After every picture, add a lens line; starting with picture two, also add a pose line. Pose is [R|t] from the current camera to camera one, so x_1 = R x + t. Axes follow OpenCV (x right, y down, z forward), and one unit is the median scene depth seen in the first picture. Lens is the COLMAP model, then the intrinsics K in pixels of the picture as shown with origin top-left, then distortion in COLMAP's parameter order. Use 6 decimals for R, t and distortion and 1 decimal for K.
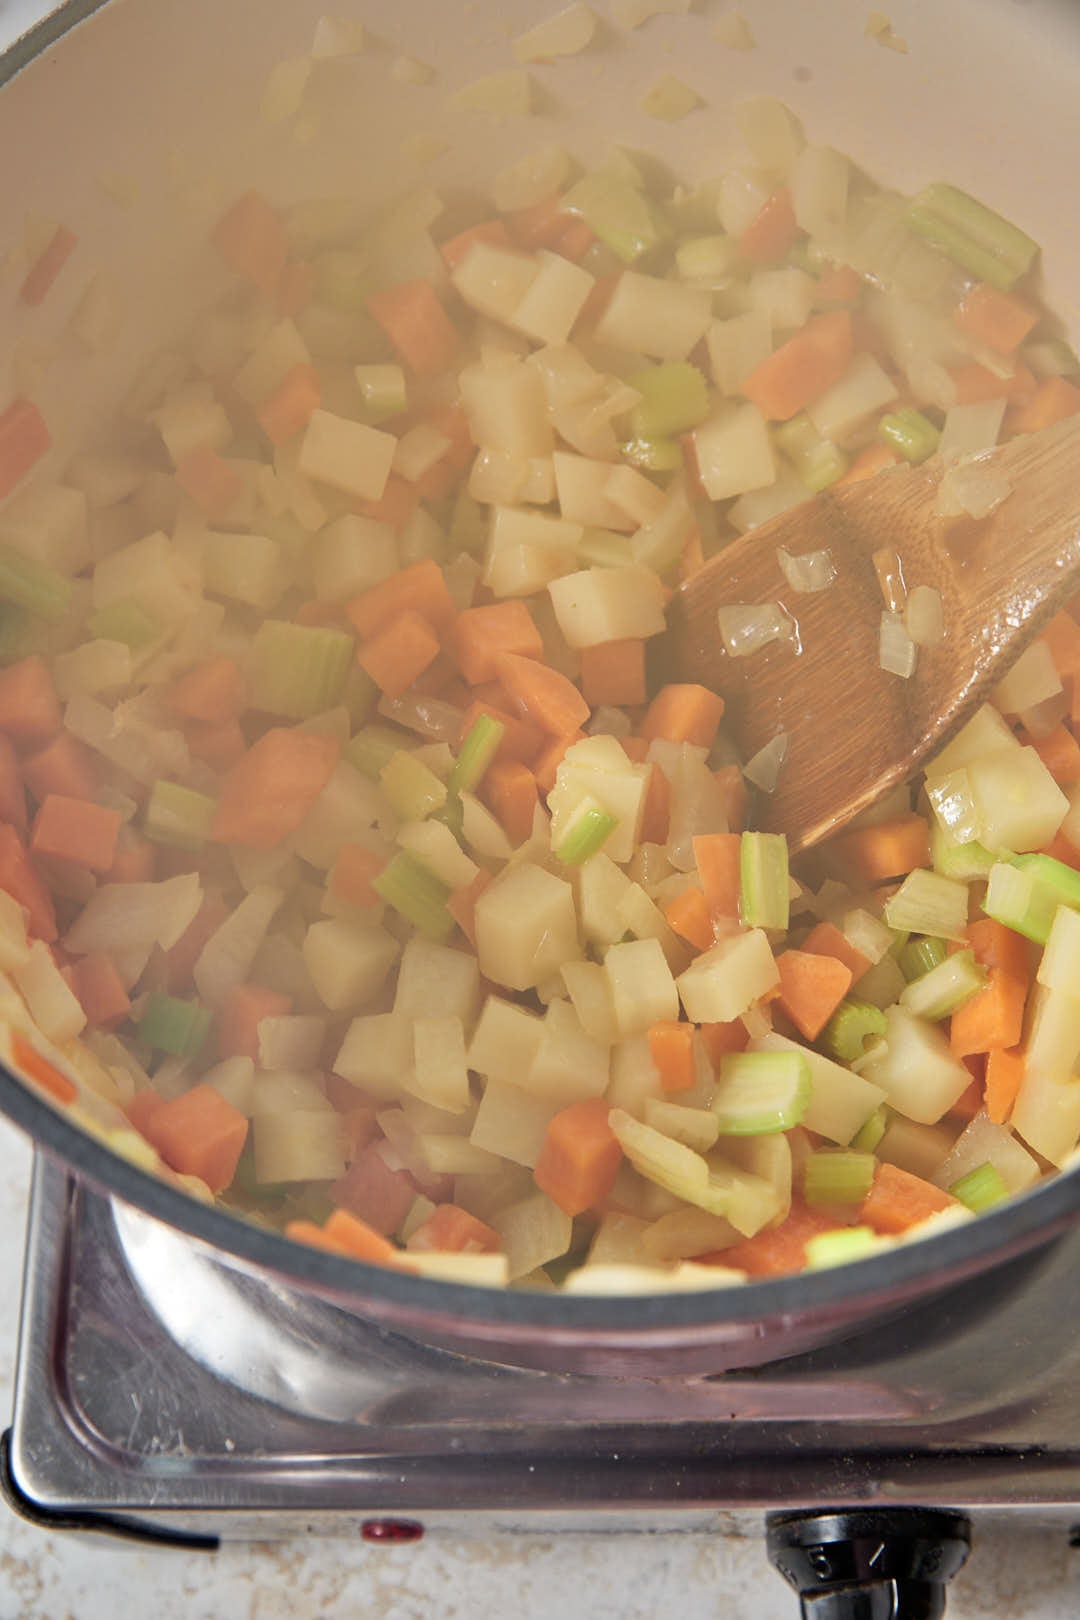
lens RADIAL K [[2500.1, 0, 539.0], [0, 2500.1, 841.2], [0, 0, 1]] dist [-0.099923, -0.024128]
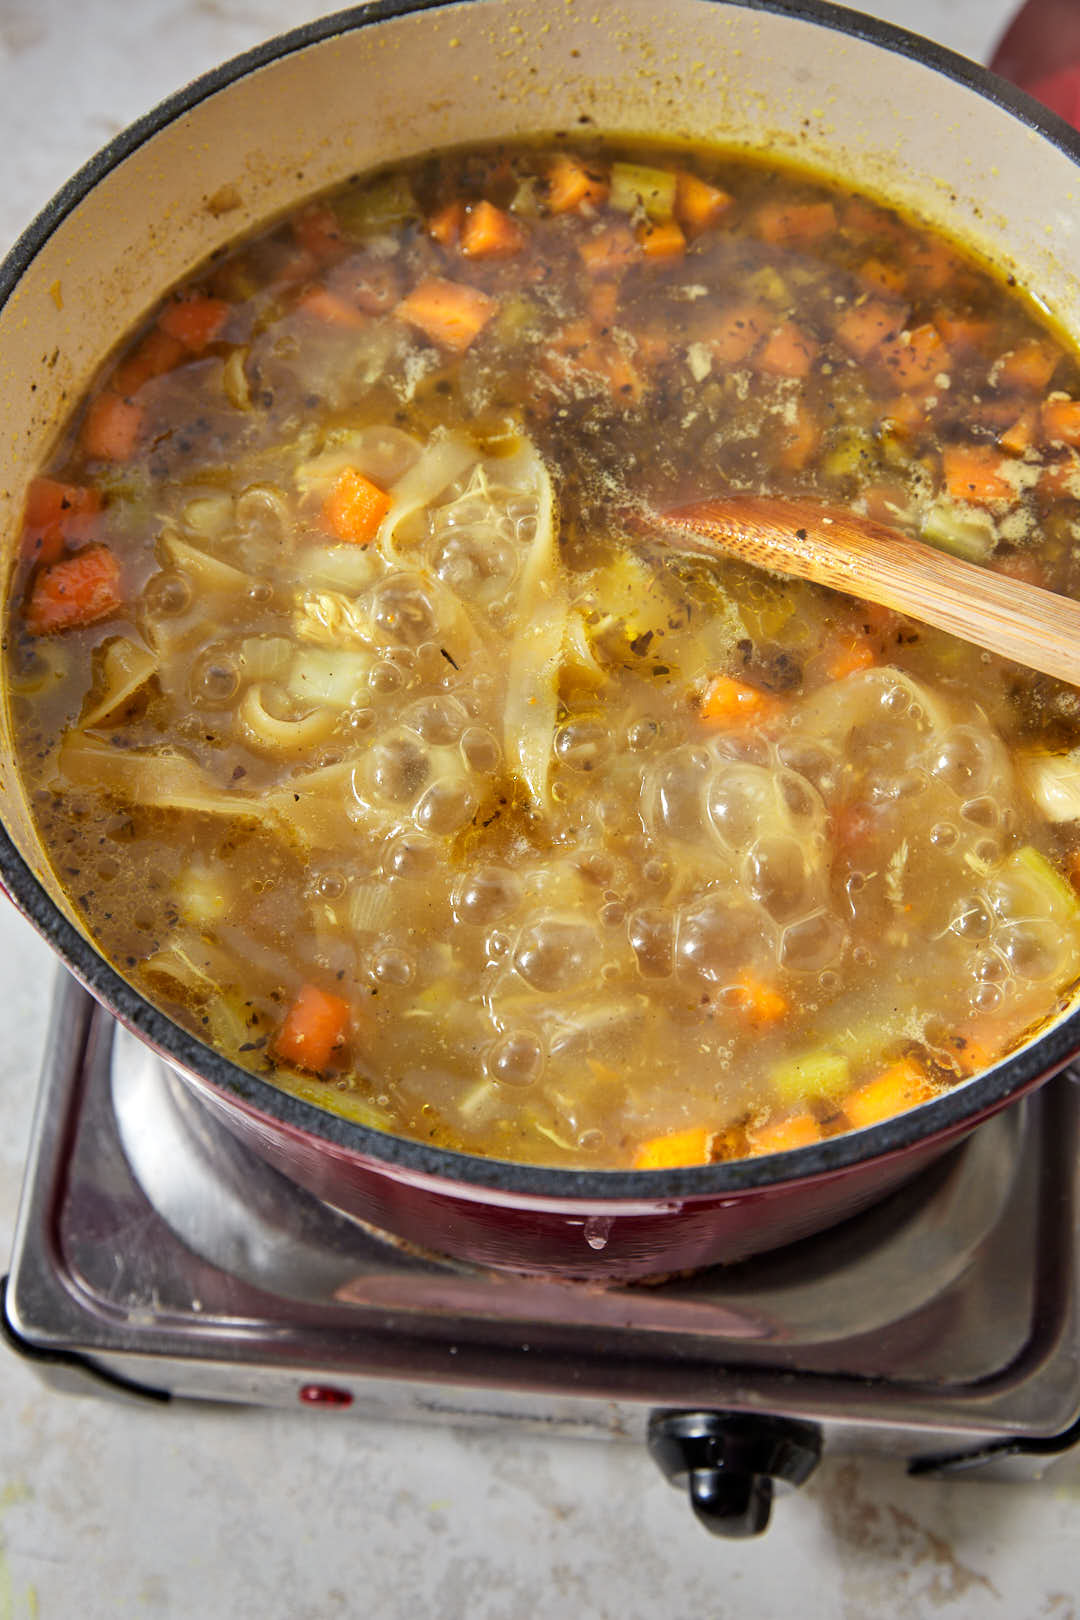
lens RADIAL K [[2939.9, 0, 540.0], [0, 2939.9, 810.0], [0, 0, 1]] dist [-0.092284, -0.076812]
pose [[0.993874, 0.108059, 0.023172, -0.021408], [-0.107924, 0.994134, -0.006996, 0.004323], [-0.023793, 0.004453, 0.999707, -0.374856]]
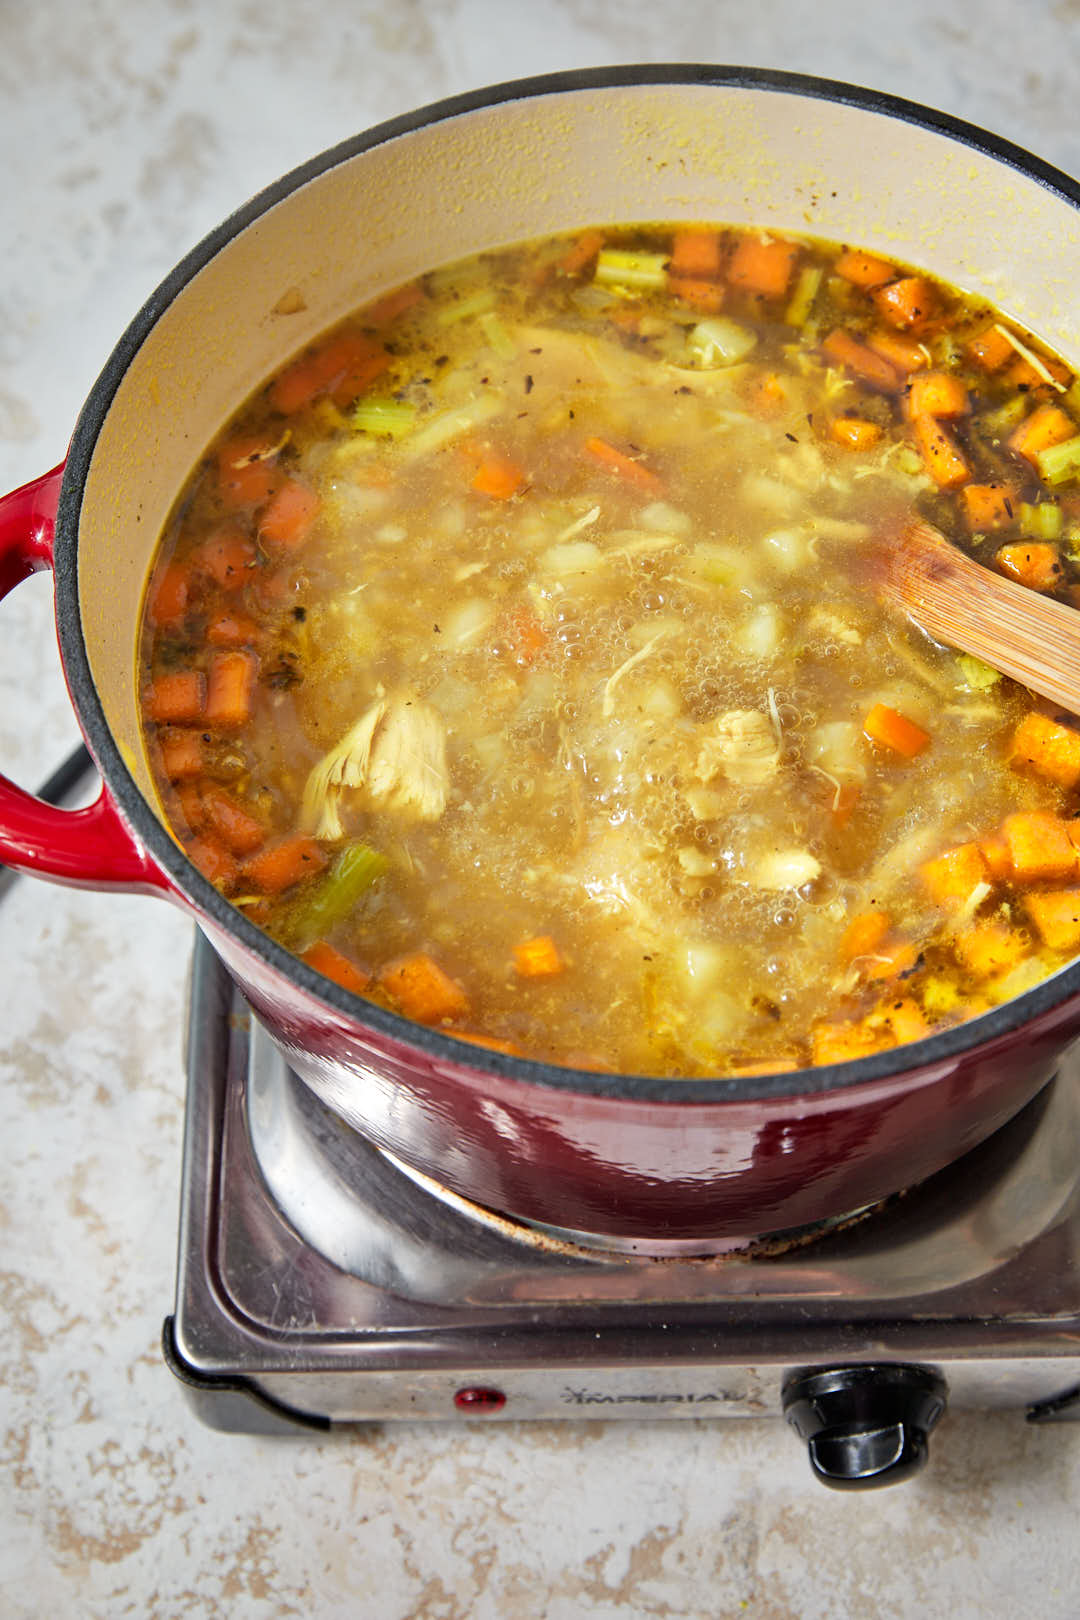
lens RADIAL K [[2959.8, 0, 540.0], [0, 2959.8, 810.0], [0, 0, 1]] dist [-0.089521, -0.085908]
pose [[0.999015, 0.010031, 0.043234, -0.097171], [-0.005241, 0.993970, -0.109526, 0.148703], [-0.044072, 0.109192, 0.993043, -0.496650]]
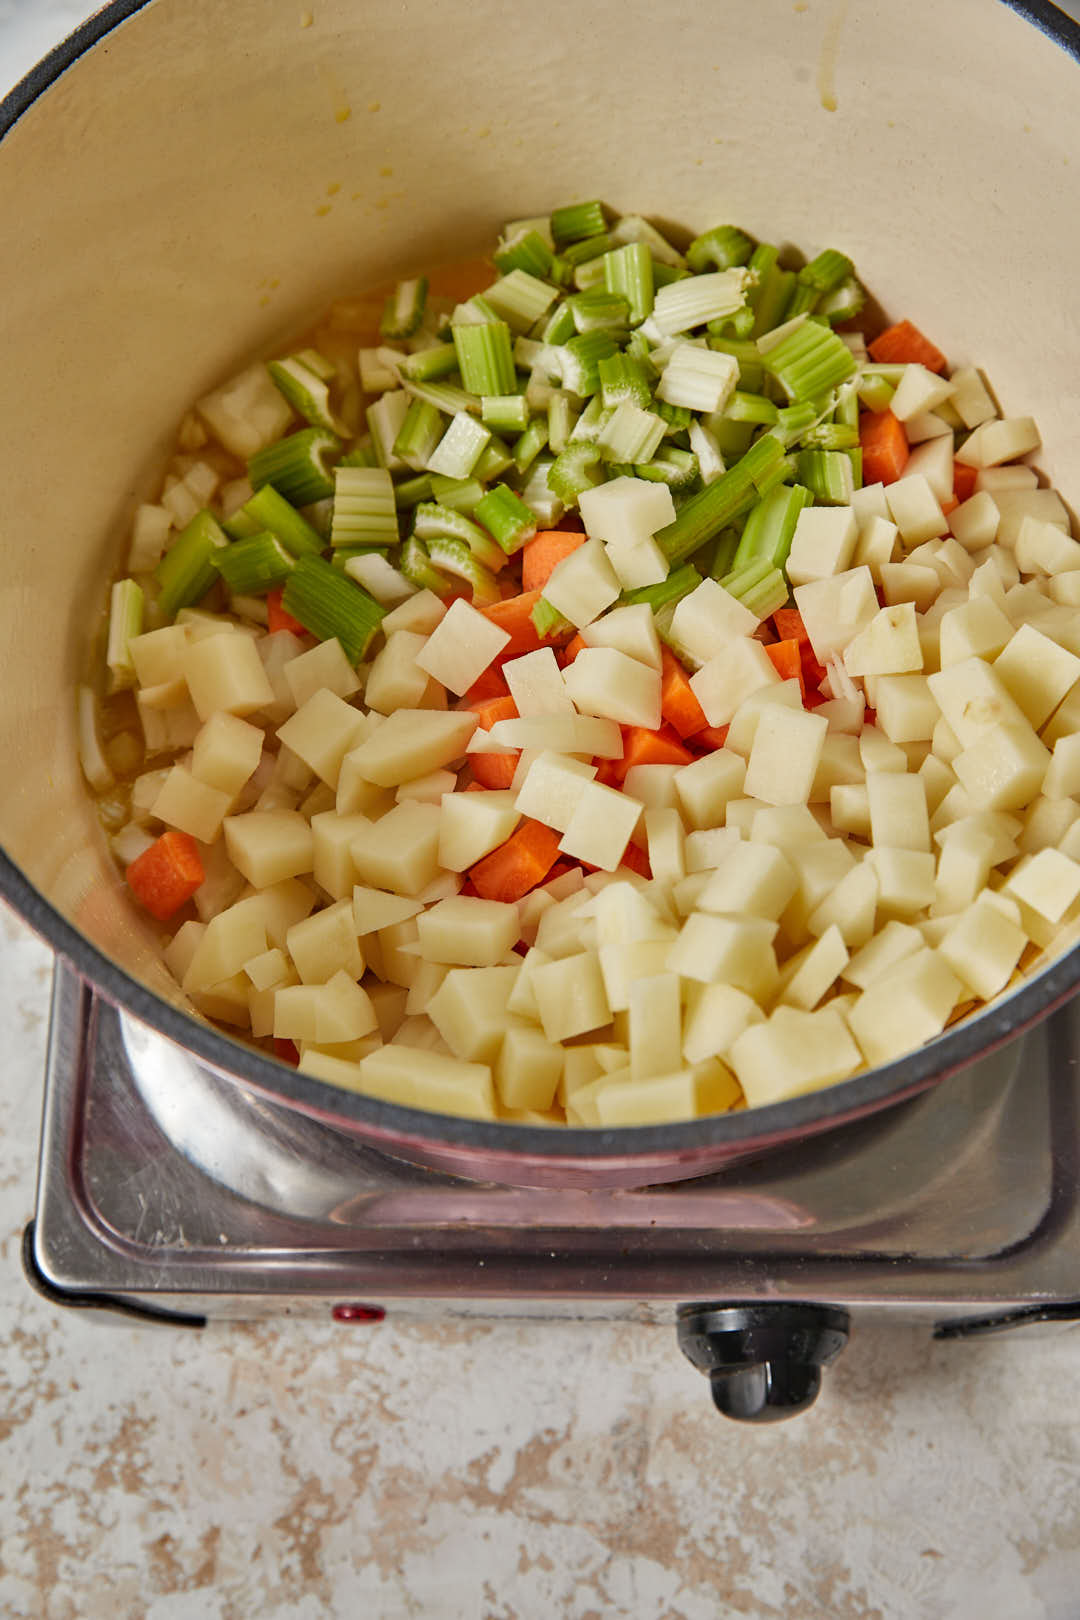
lens RADIAL K [[2539.2, 0, 540.0], [0, 2539.2, 810.0], [0, 0, 1]] dist [-0.082413, -0.048670]
pose [[0.998705, 0.026549, 0.043404, -0.032335], [-0.029575, 0.997064, 0.070626, -0.046938], [-0.041402, -0.071818, 0.996558, -0.180372]]
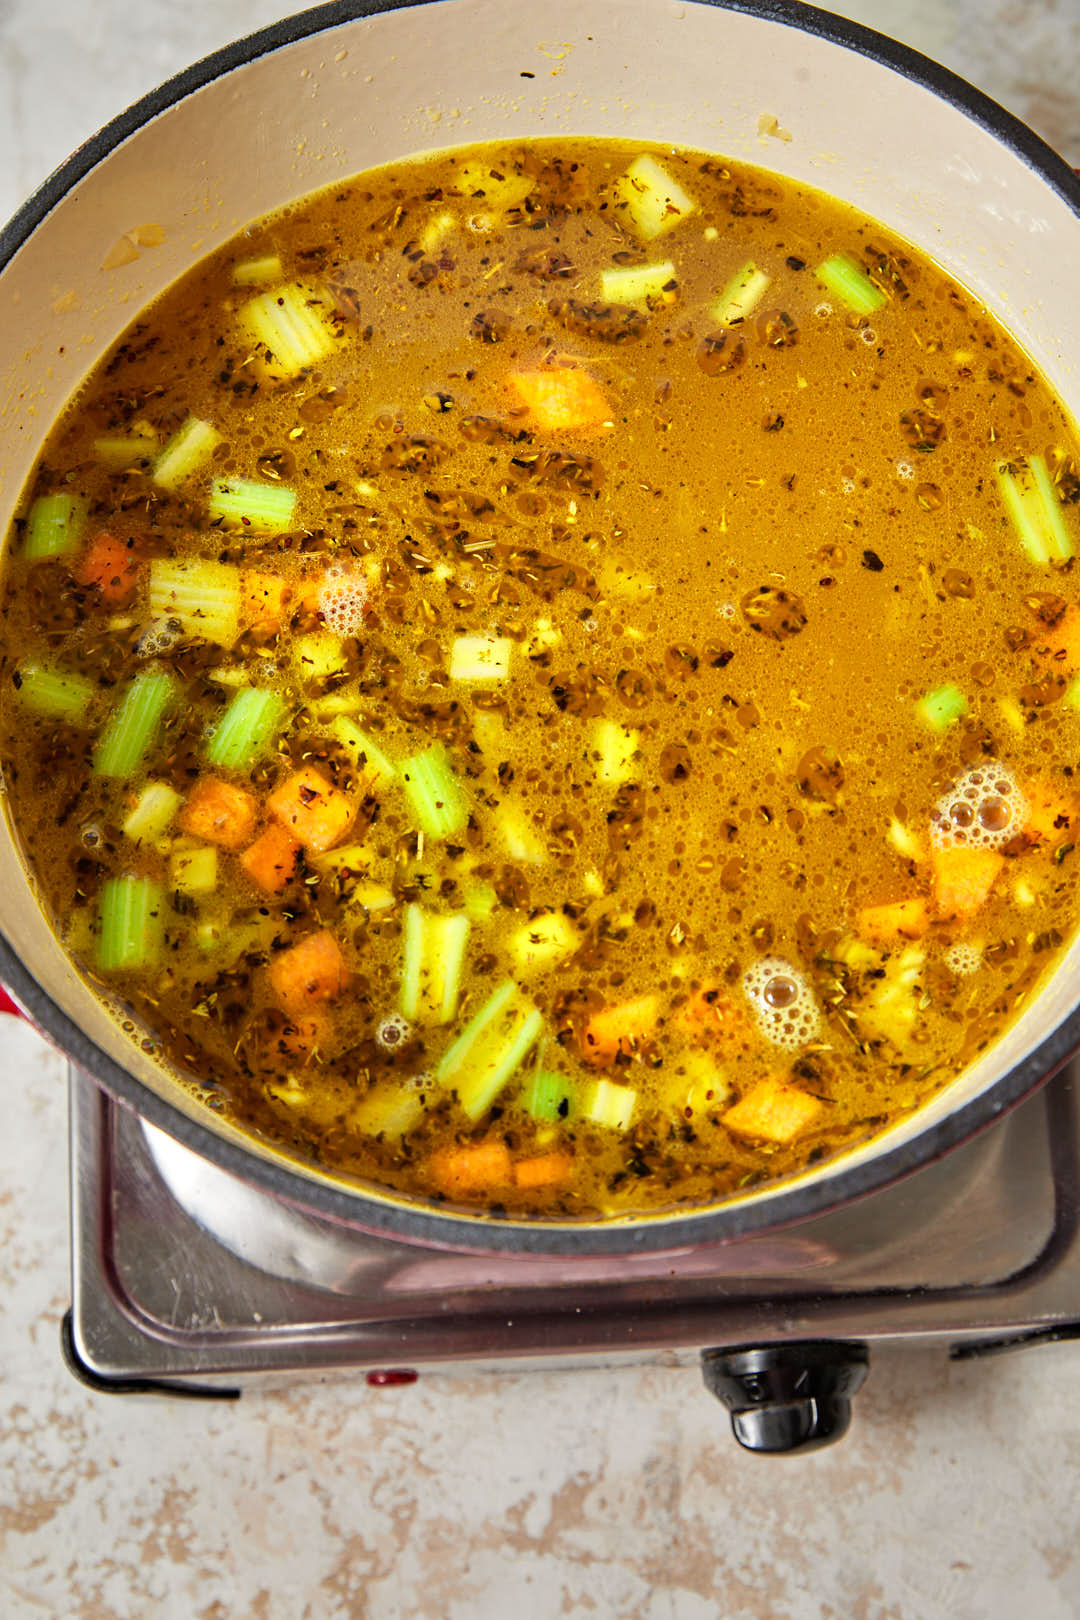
lens RADIAL K [[2959.8, 0, 540.0], [0, 2959.8, 810.0], [0, 0, 1]] dist [-0.089521, -0.085908]
pose [[0.996807, -0.042427, 0.067647, -0.073813], [0.034106, 0.992219, 0.119739, -0.166541], [-0.072201, -0.117050, 0.990498, -0.396628]]
